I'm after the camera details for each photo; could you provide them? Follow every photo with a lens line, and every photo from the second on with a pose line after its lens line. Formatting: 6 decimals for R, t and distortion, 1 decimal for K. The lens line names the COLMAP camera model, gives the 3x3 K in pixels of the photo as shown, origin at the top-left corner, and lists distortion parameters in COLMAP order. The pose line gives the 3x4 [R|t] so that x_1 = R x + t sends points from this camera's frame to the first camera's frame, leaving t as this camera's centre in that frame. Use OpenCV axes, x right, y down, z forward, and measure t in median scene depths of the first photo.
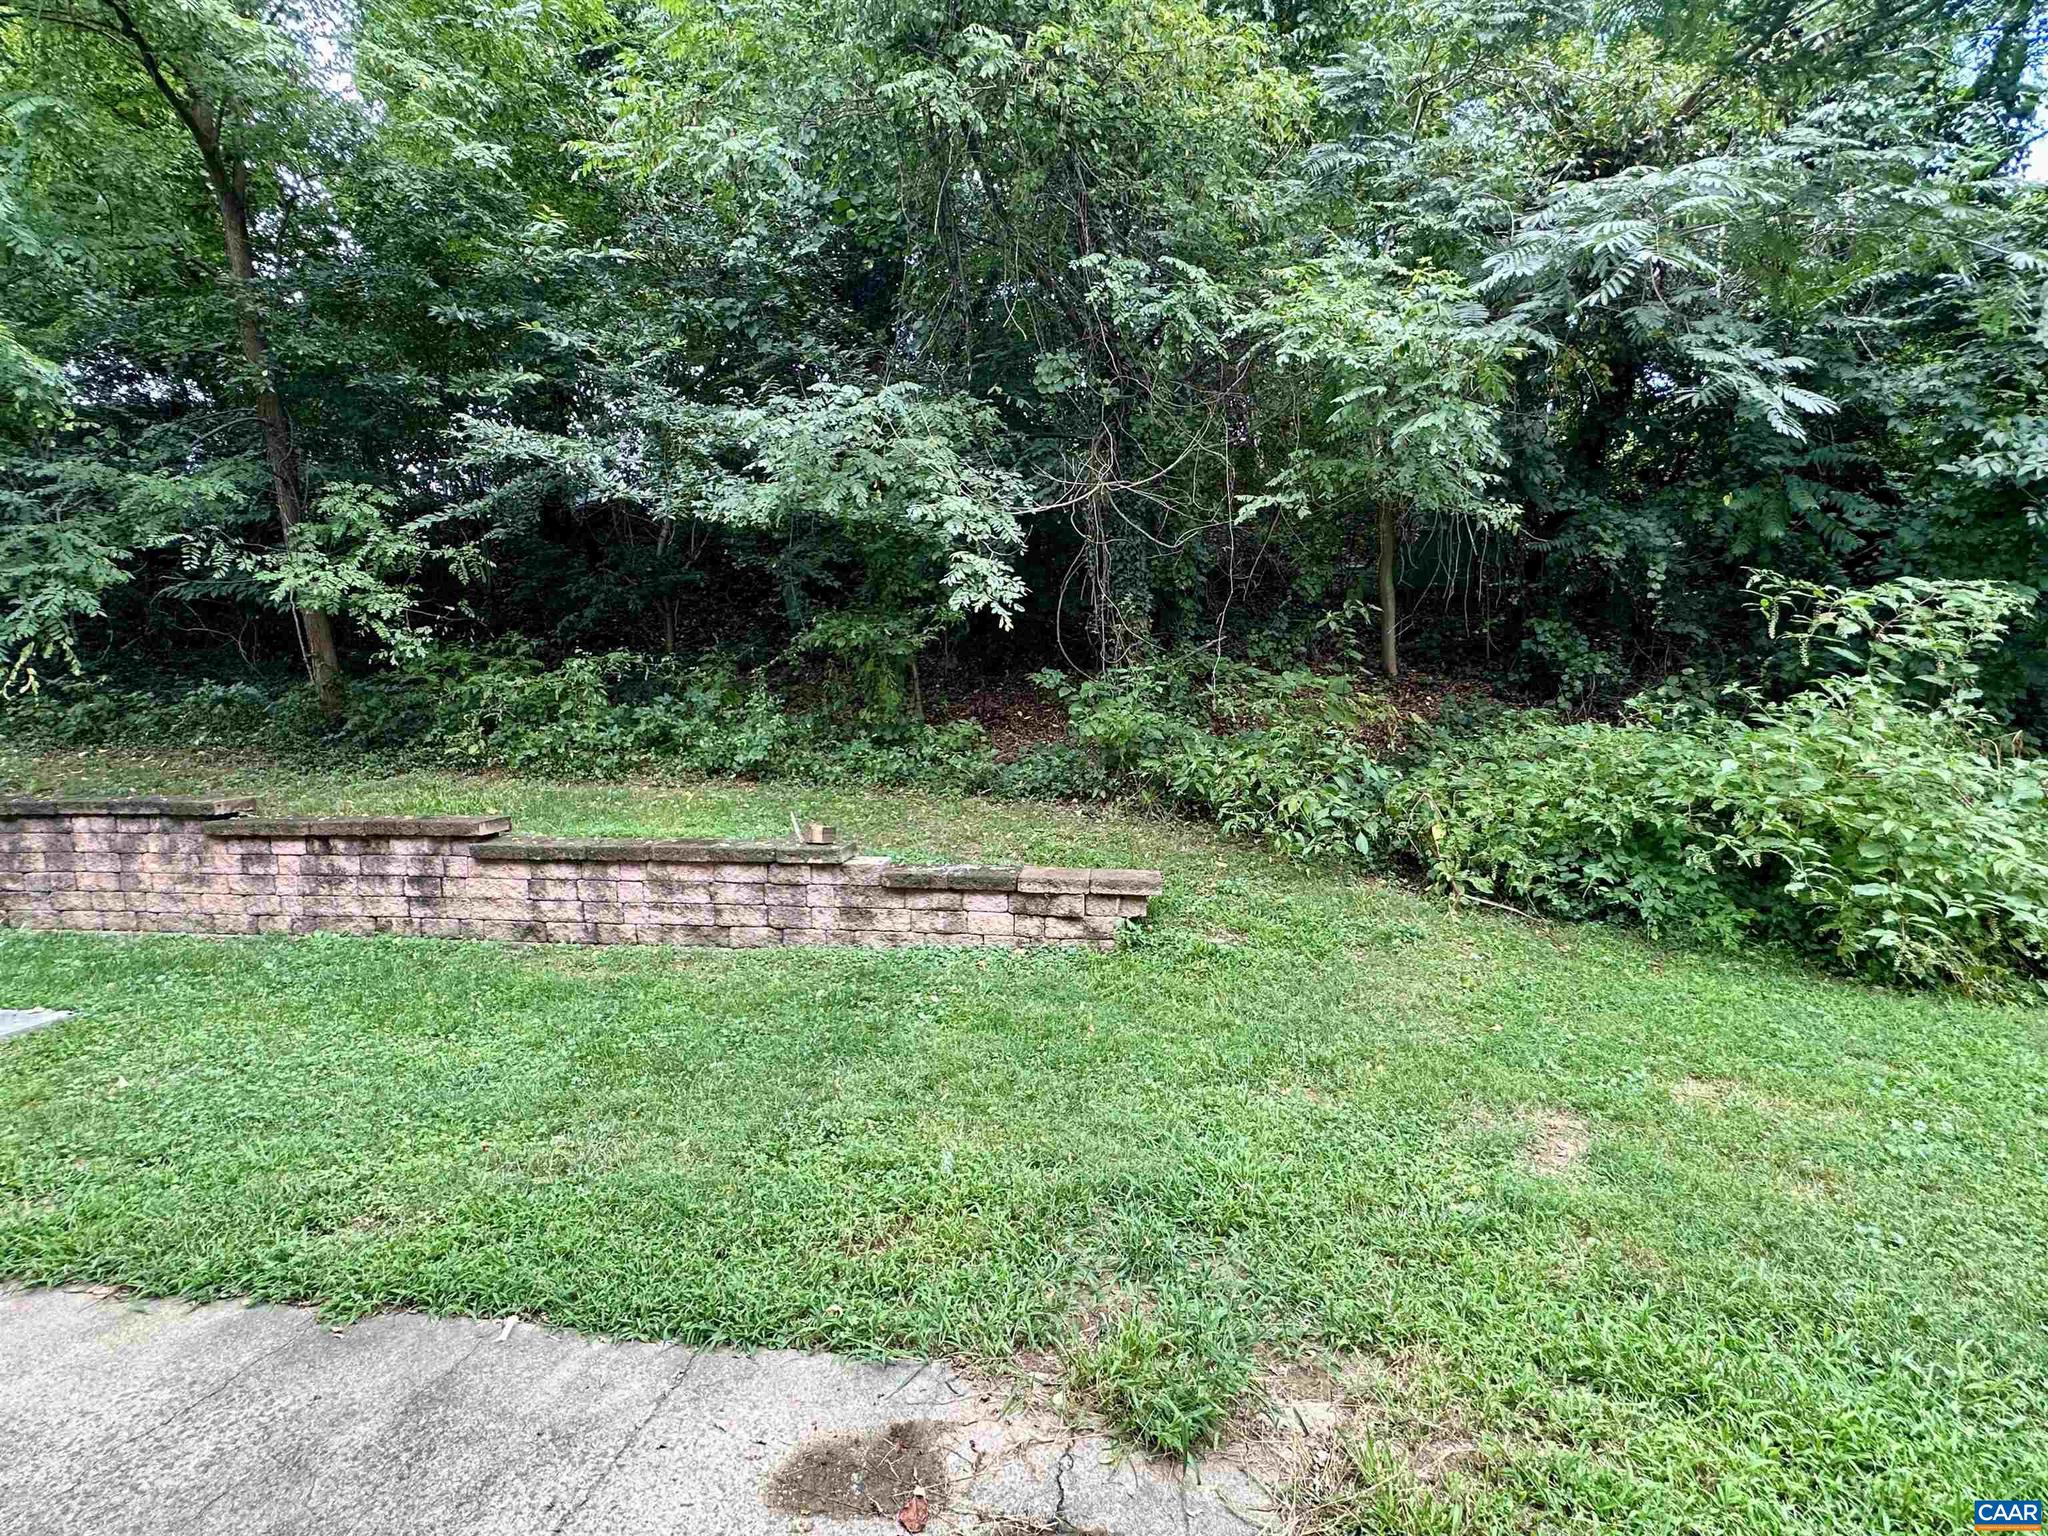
lens RADIAL K [[891.8, 0, 1022.4], [0, 891.8, 745.5], [0, 0, 1]] dist [-0.005542, 0.004390]
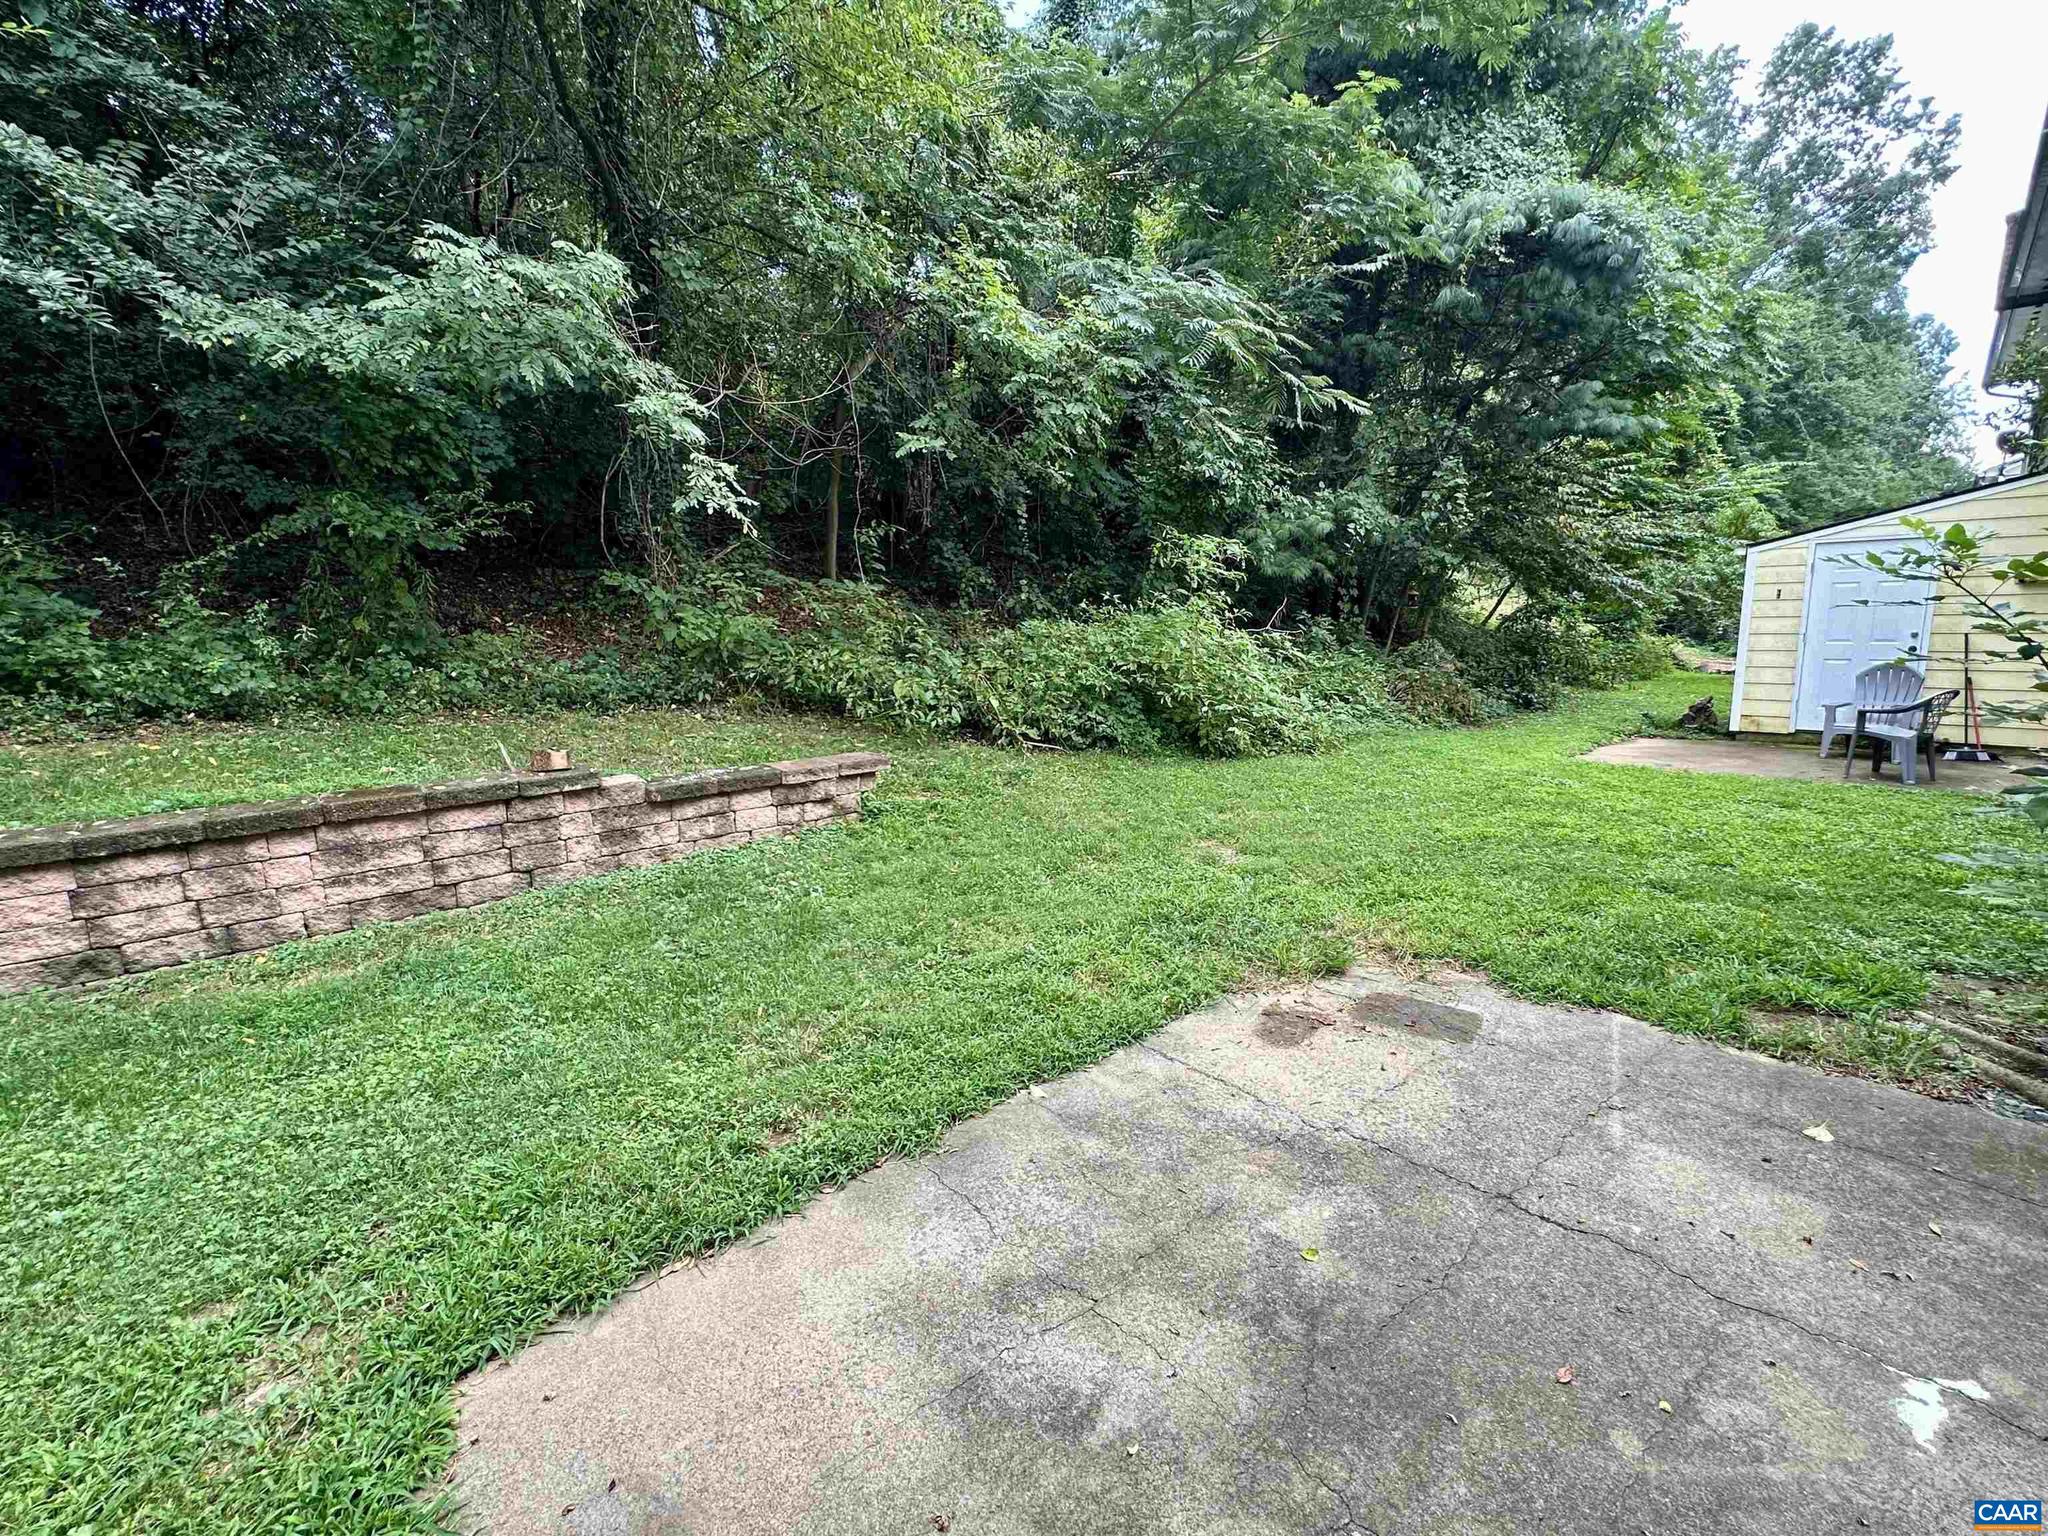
lens RADIAL K [[891.8, 0, 1016.3], [0, 891.8, 731.4], [0, 0, 1]] dist [-0.005542, 0.004390]
pose [[0.663163, -0.108876, 0.740514, -0.593043], [0.036153, 0.992868, 0.113603, -0.014134], [-0.747601, -0.048565, 0.662370, 0.062770]]
